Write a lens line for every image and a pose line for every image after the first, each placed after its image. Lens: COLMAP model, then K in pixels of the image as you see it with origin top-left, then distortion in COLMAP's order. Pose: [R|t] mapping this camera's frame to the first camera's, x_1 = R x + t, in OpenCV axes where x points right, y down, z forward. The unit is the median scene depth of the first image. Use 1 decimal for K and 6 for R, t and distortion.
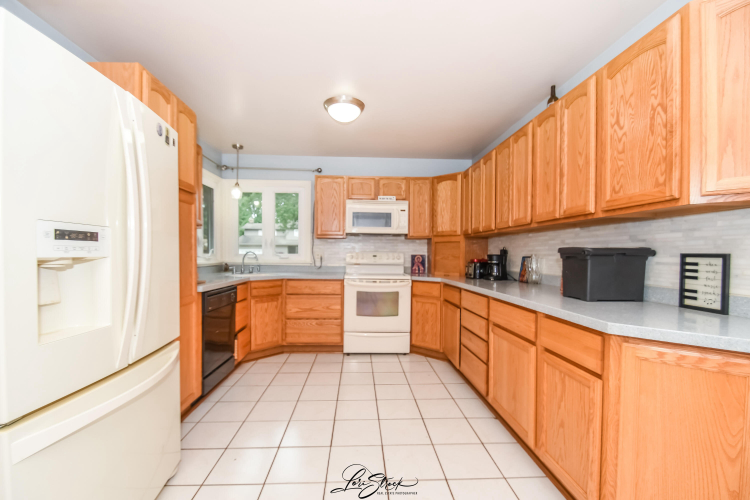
lens RADIAL K [[326.1, 0, 375.0], [0, 326.1, 250.0], [0, 0, 1]] dist [0.000338, -0.000199]
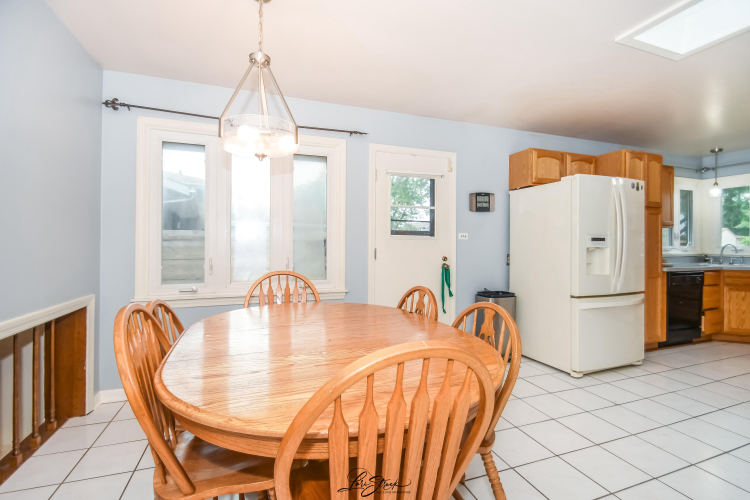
lens RADIAL K [[342.1, 0, 375.8], [0, 342.1, 256.4], [0, 0, 1]] dist [-0.001459, -0.000709]
pose [[0.291778, 0.031118, -0.955980, 0.505492], [0.009926, 0.999318, 0.035559, -0.008743], [0.956434, -0.019864, 0.291270, -0.638843]]
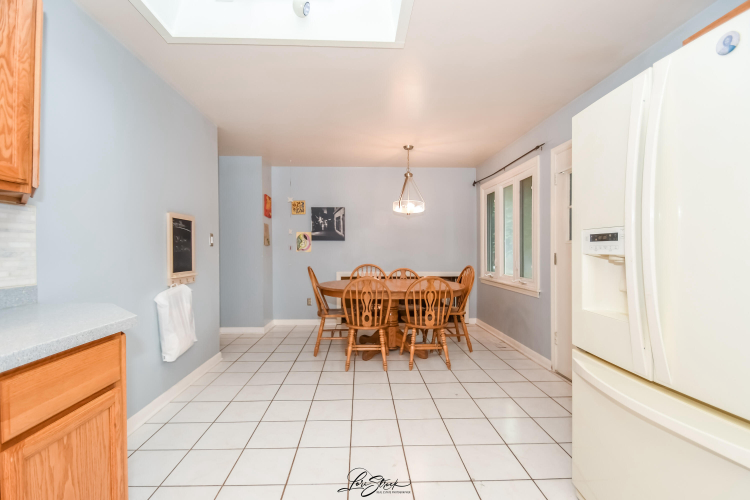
lens RADIAL K [[342.1, 0, 375.8], [0, 342.1, 256.4], [0, 0, 1]] dist [-0.001459, -0.000709]
pose [[-0.999883, -0.007695, 0.013186, -0.018185], [-0.007601, 0.999945, 0.007193, 0.010933], [-0.013240, 0.007092, -0.999887, 0.944368]]
